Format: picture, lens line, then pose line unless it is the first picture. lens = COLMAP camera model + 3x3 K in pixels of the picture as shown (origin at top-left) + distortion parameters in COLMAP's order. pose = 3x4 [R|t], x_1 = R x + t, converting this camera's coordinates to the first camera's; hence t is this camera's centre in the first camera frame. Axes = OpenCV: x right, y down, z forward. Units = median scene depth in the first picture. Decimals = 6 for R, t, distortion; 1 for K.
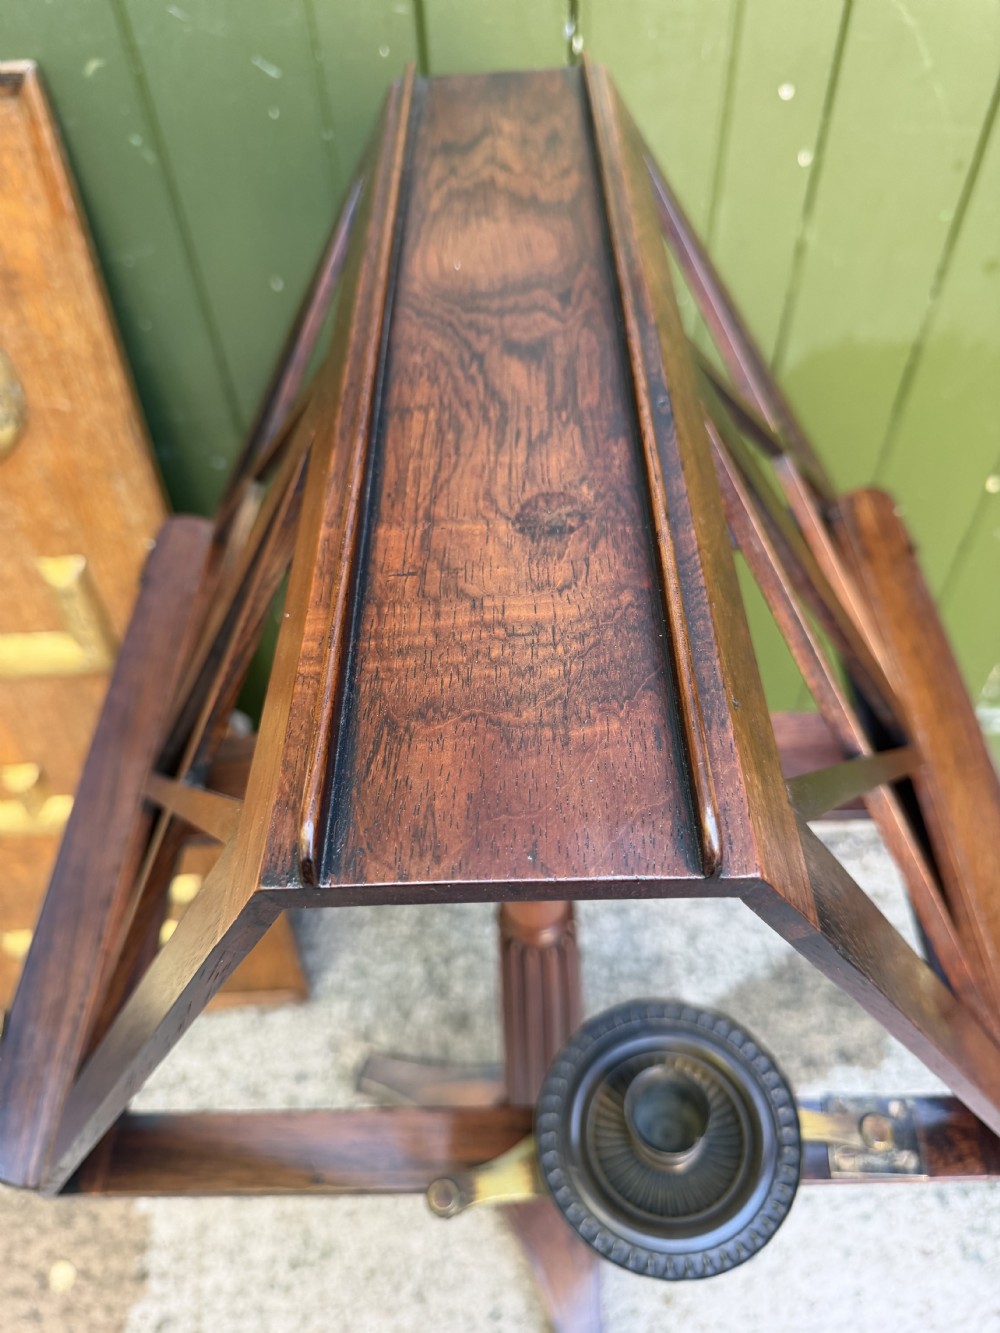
lens RADIAL K [[983.5, 0, 491.9], [0, 983.5, 674.9], [0, 0, 1]] dist [-0.013408, -0.005747]
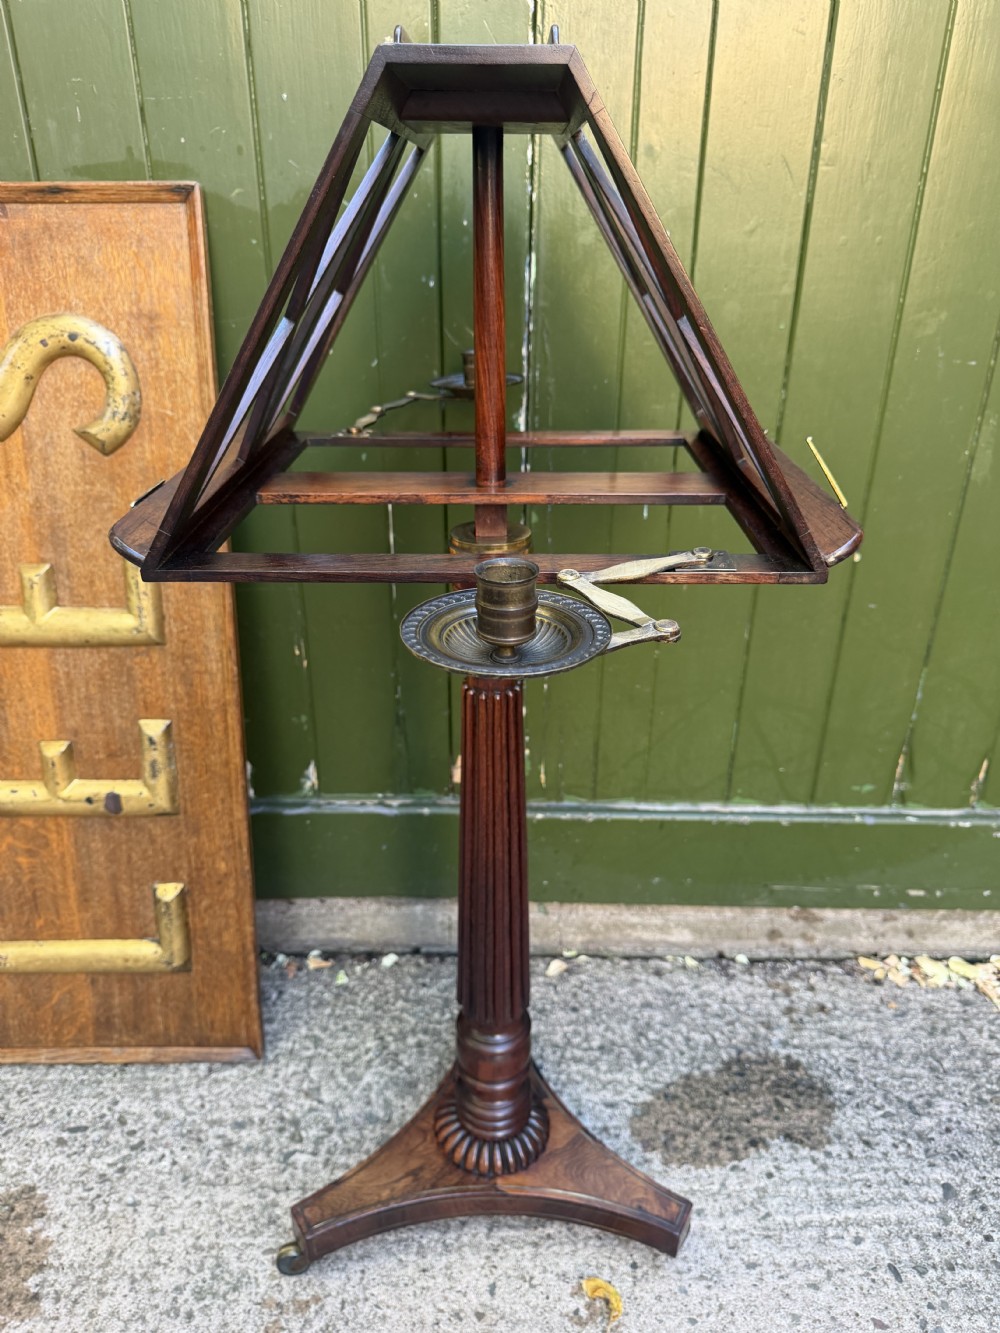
lens RADIAL K [[983.5, 0, 503.3], [0, 983.5, 673.8], [0, 0, 1]] dist [-0.013408, -0.005747]
pose [[0.997816, 0.062154, -0.022363, 0.070612], [-0.065836, 0.908193, -0.413342, 0.436522], [-0.005381, 0.413911, 0.910301, -0.092935]]
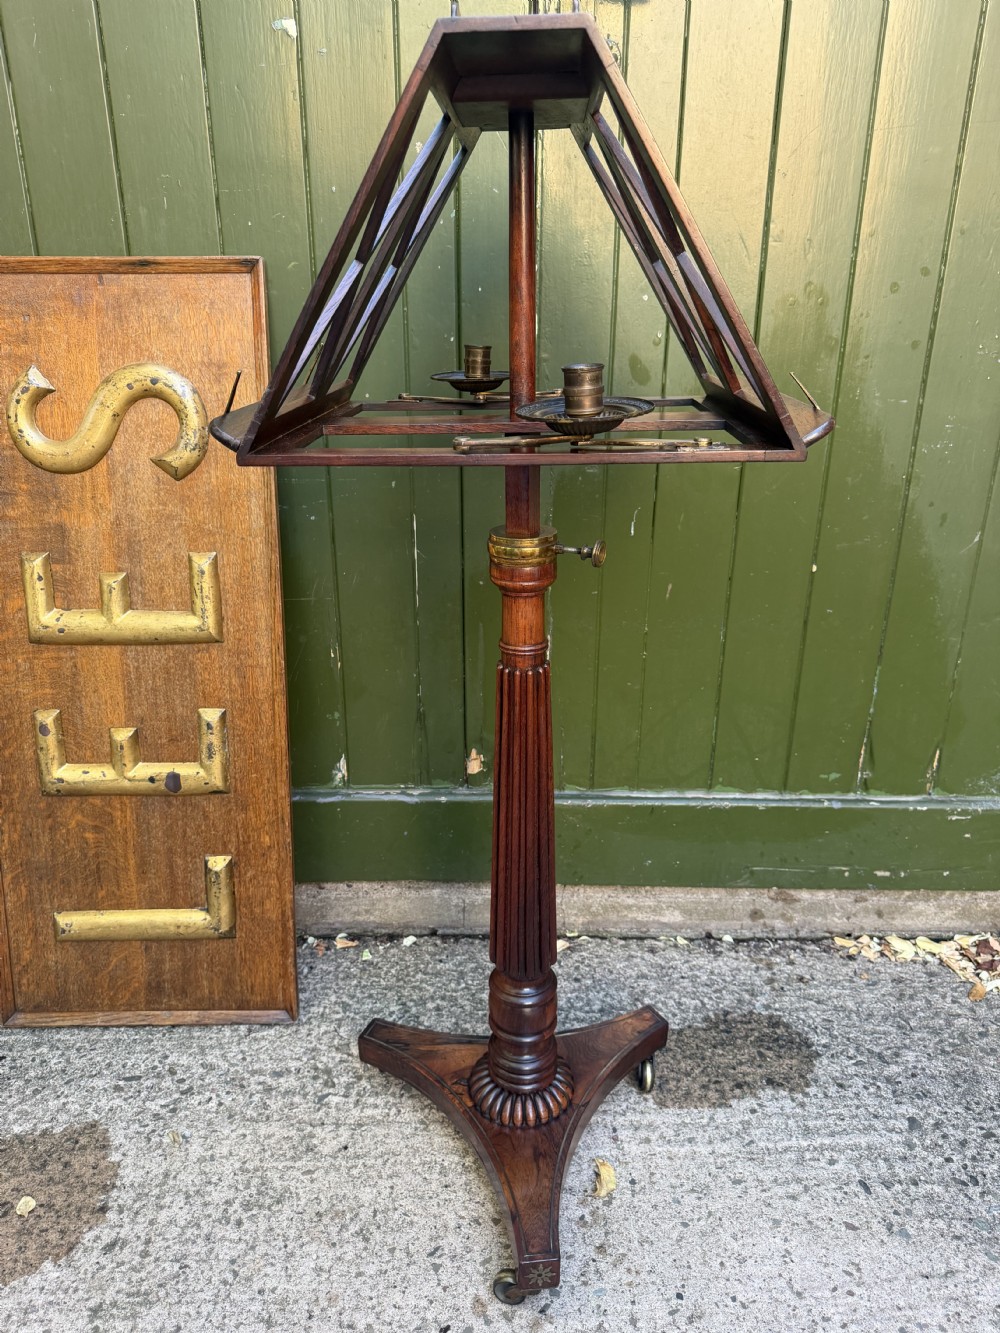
lens RADIAL K [[983.5, 0, 503.4], [0, 983.5, 672.2], [0, 0, 1]] dist [-0.013408, -0.005747]
pose [[0.998155, 0.055217, -0.025253, 0.066851], [-0.060524, 0.871569, -0.486523, 0.604688], [-0.004854, 0.487154, 0.873303, -0.198962]]
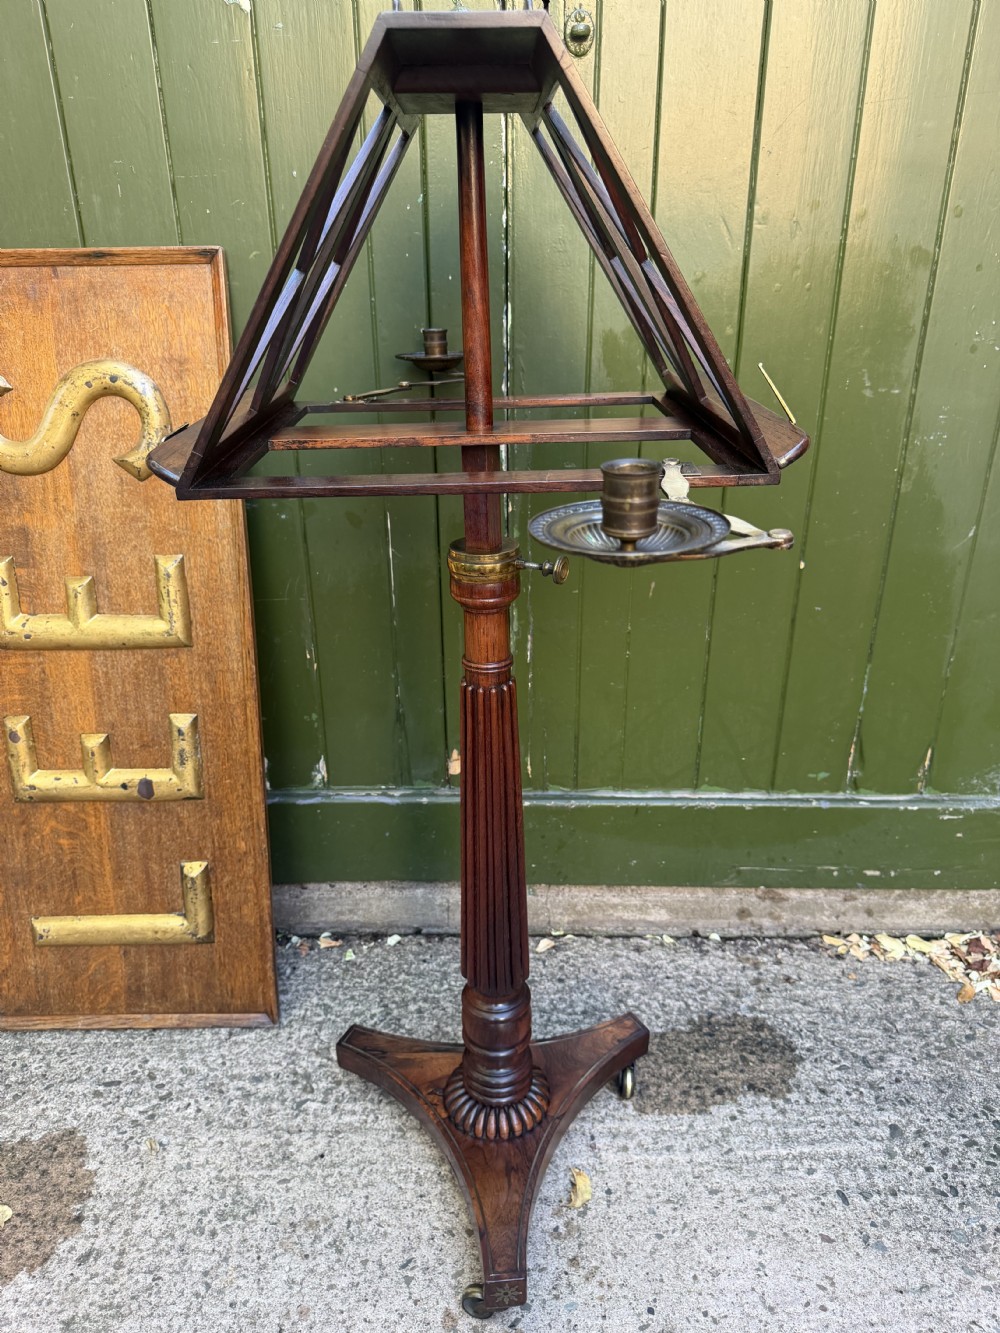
lens RADIAL K [[983.5, 0, 505.9], [0, 983.5, 683.9], [0, 0, 1]] dist [-0.013408, -0.005747]
pose [[0.998067, 0.051196, -0.035241, 0.110239], [-0.061525, 0.894163, -0.443495, 0.545118], [0.008806, 0.444806, 0.895584, -0.194384]]
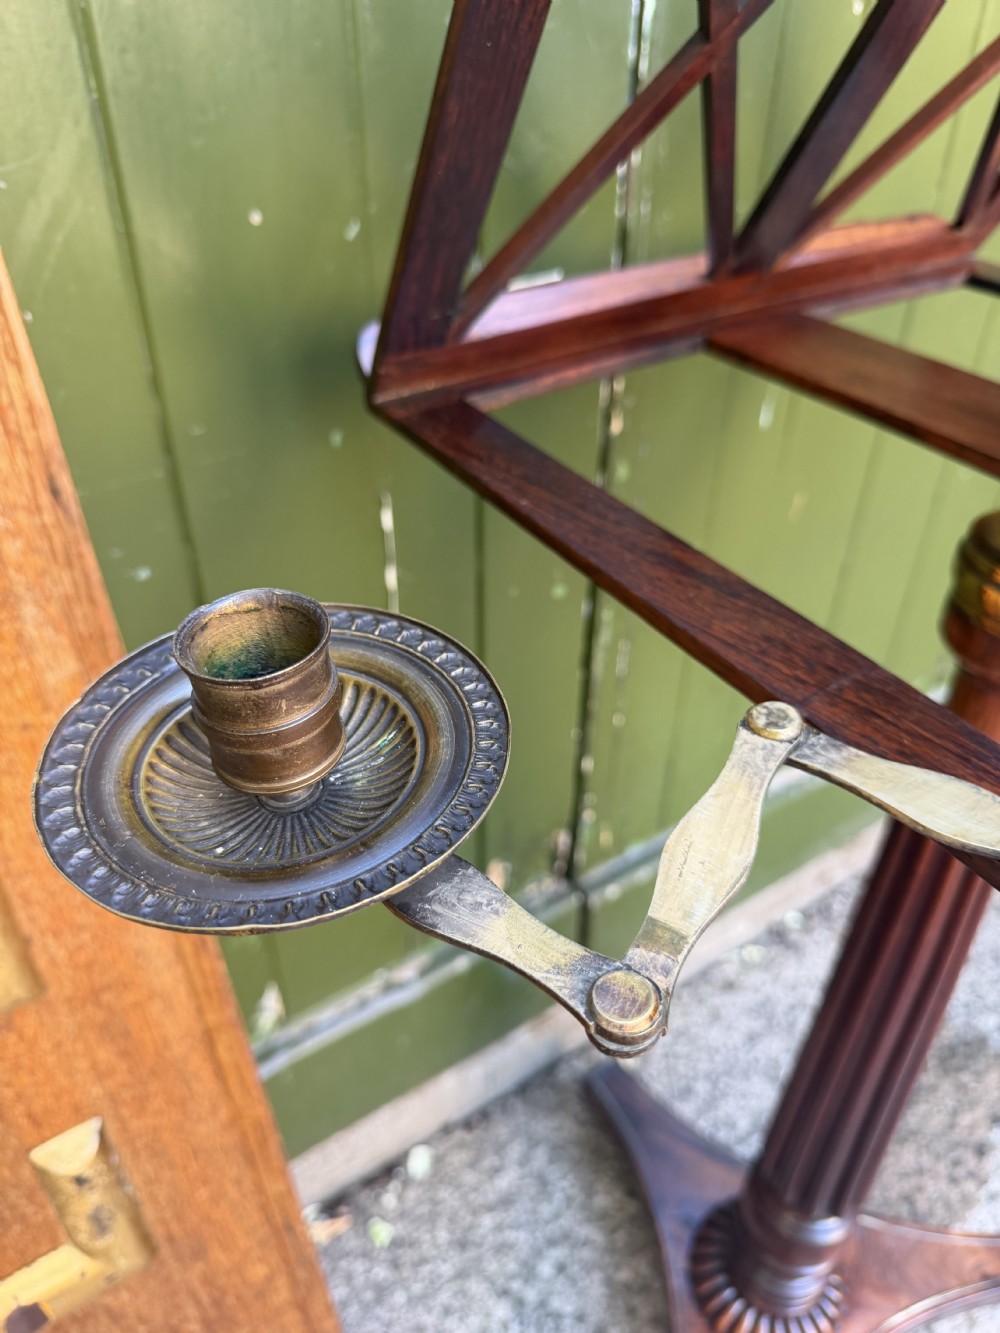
lens RADIAL K [[983.5, 0, 492.7], [0, 983.5, 671.6], [0, 0, 1]] dist [-0.013408, -0.005747]
pose [[0.858905, -0.281198, 0.428031, -0.289100], [0.380500, 0.909791, -0.165833, 0.017761], [-0.342786, 0.305300, 0.888419, 0.336860]]
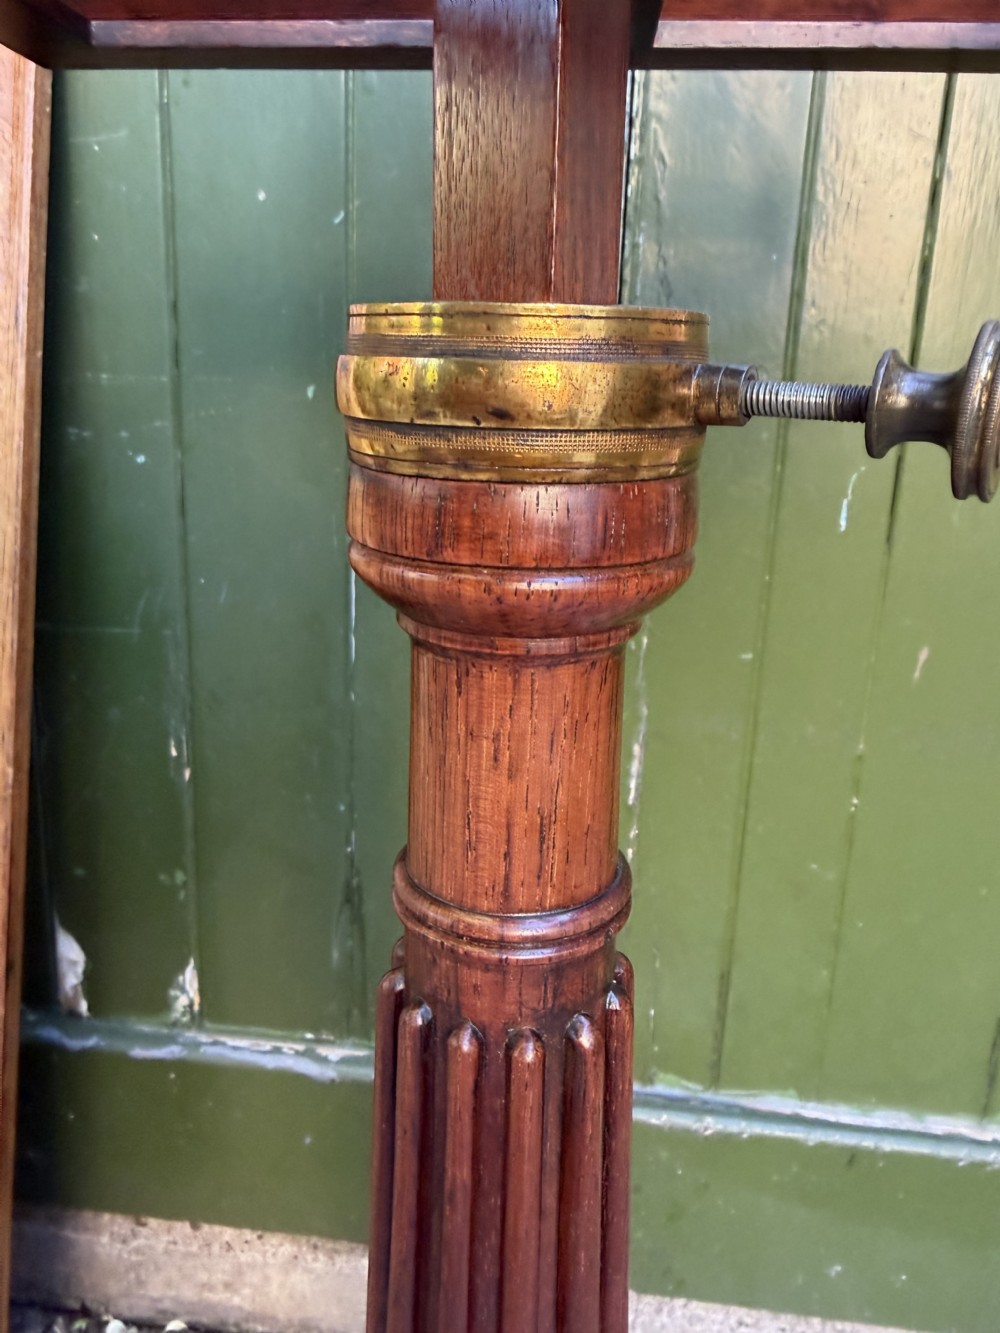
lens RADIAL K [[983.5, 0, 494.0], [0, 983.5, 572.3], [0, 0, 1]] dist [-0.013408, -0.005747]
pose [[0.984623, 0.106195, -0.138706, 0.078202], [-0.169005, 0.779999, -0.602527, 0.205382], [0.044205, 0.616704, 0.785953, 0.395997]]
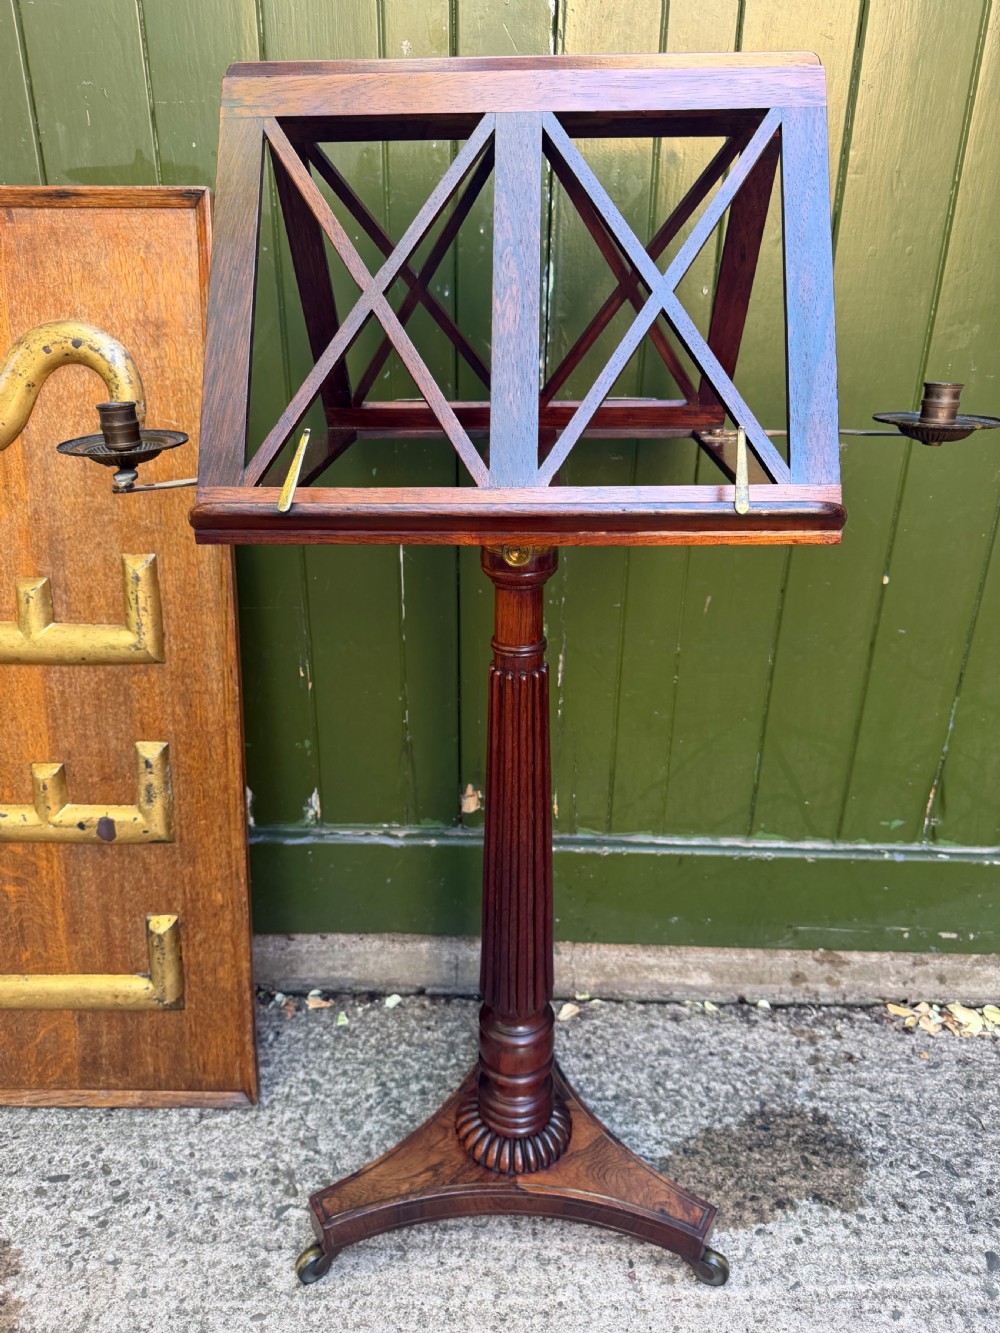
lens RADIAL K [[983.5, 0, 500.2], [0, 983.5, 666.2], [0, 0, 1]] dist [-0.013408, -0.005747]
pose [[0.996886, 0.070253, -0.035826, 0.064254], [-0.078860, 0.886315, -0.456319, 0.433089], [-0.000305, 0.457723, 0.889095, -0.041789]]
